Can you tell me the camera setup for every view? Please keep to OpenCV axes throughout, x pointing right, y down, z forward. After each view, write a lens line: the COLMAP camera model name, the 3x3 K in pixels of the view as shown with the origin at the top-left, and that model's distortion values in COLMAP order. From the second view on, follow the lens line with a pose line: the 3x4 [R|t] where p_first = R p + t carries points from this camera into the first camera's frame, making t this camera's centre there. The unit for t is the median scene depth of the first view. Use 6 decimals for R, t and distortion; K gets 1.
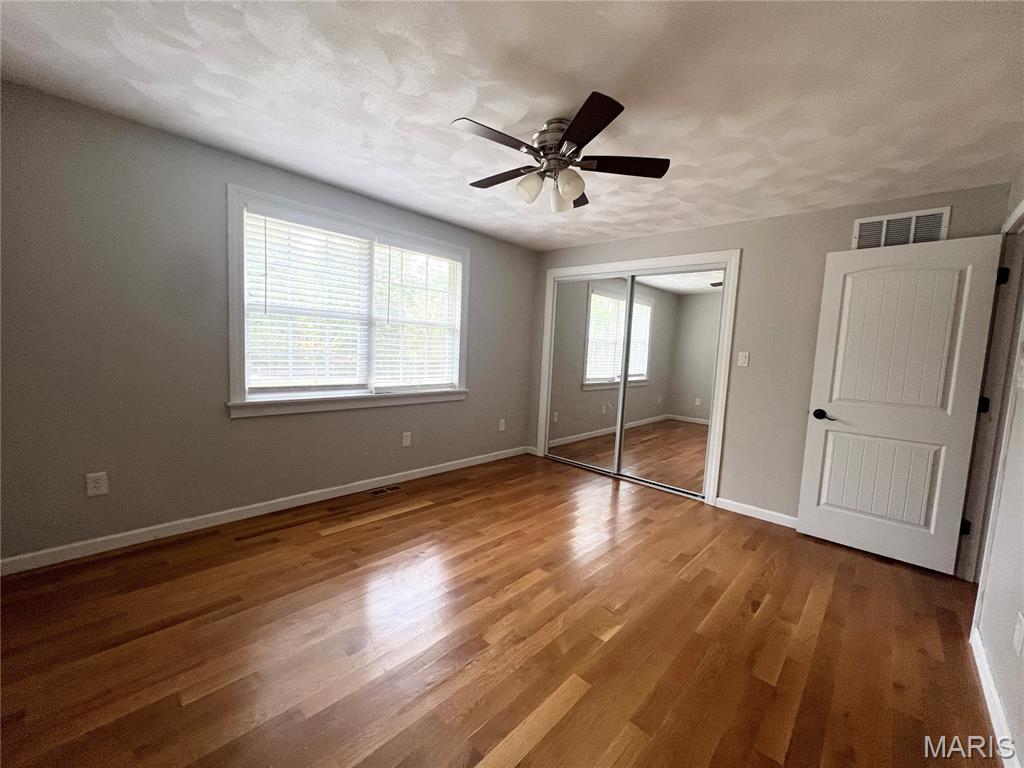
lens RADIAL K [[406.2, 0, 508.8], [0, 406.2, 389.2], [0, 0, 1]] dist [-0.001855, 0.000001]
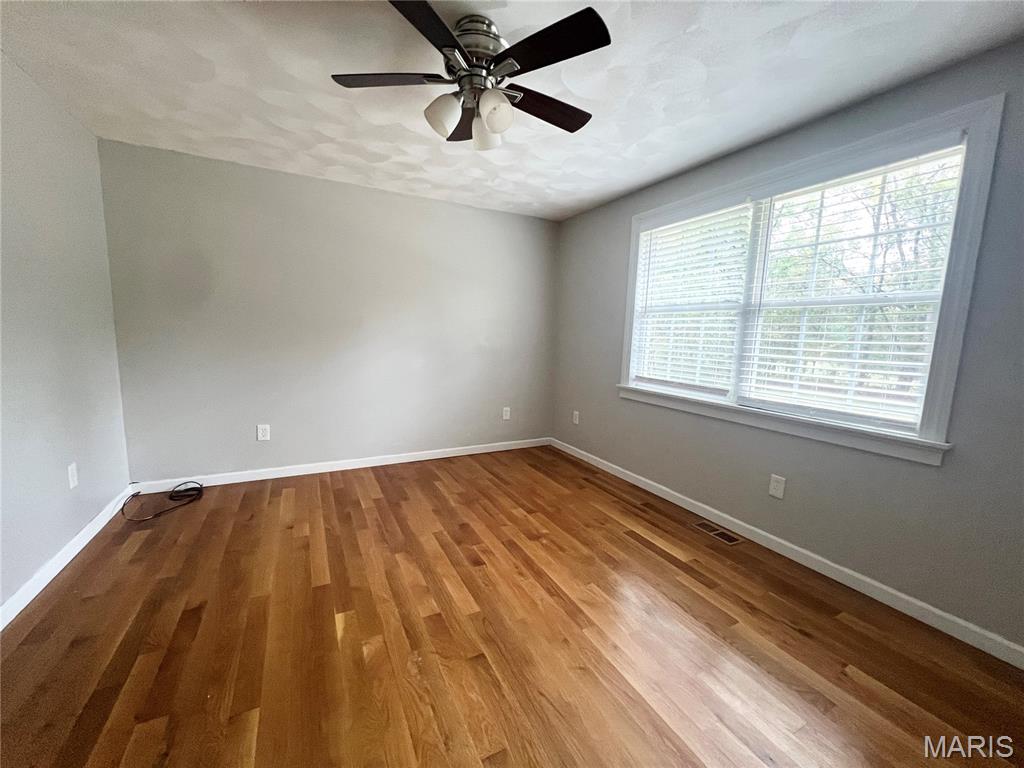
lens RADIAL K [[406.2, 0, 512.4], [0, 406.2, 381.5], [0, 0, 1]] dist [-0.001855, 0.000001]
pose [[-0.328656, 0.055952, -0.942791, 0.602691], [-0.138151, 0.984658, 0.106596, -0.062106], [0.934291, 0.165281, -0.315884, 0.979234]]
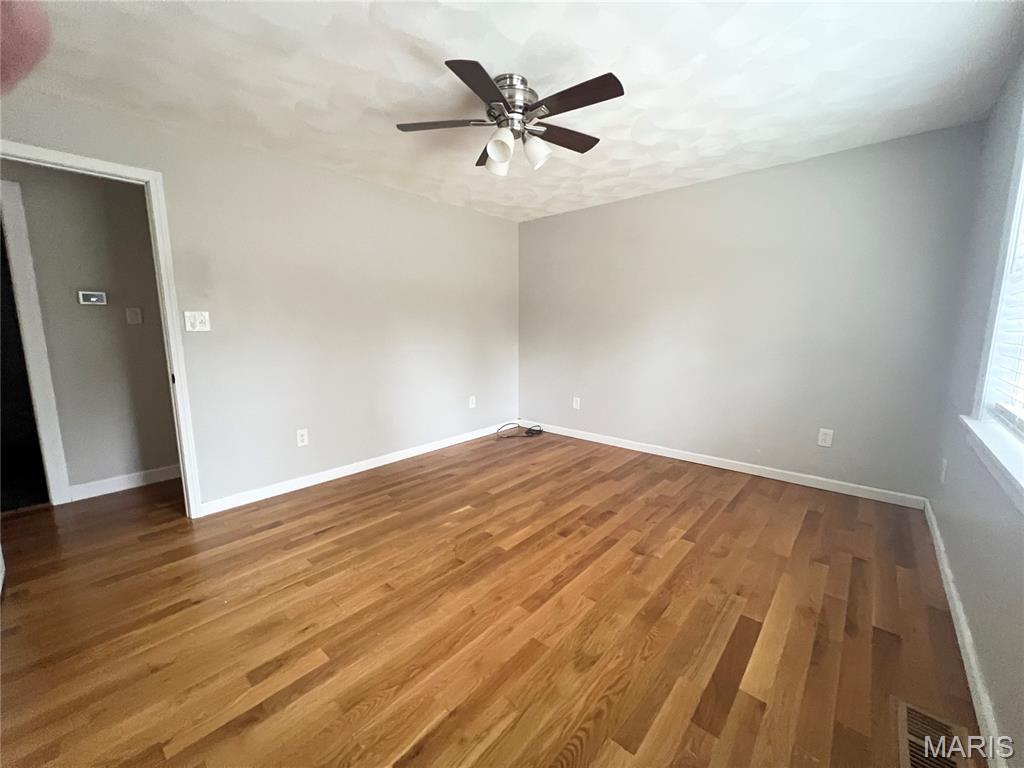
lens RADIAL K [[406.2, 0, 514.8], [0, 406.2, 381.4], [0, 0, 1]] dist [-0.001855, 0.000001]
pose [[-0.998397, -0.040514, -0.039526, 0.085764], [-0.048597, 0.971578, 0.231678, -0.131121], [0.029016, 0.233228, -0.971989, 1.461193]]
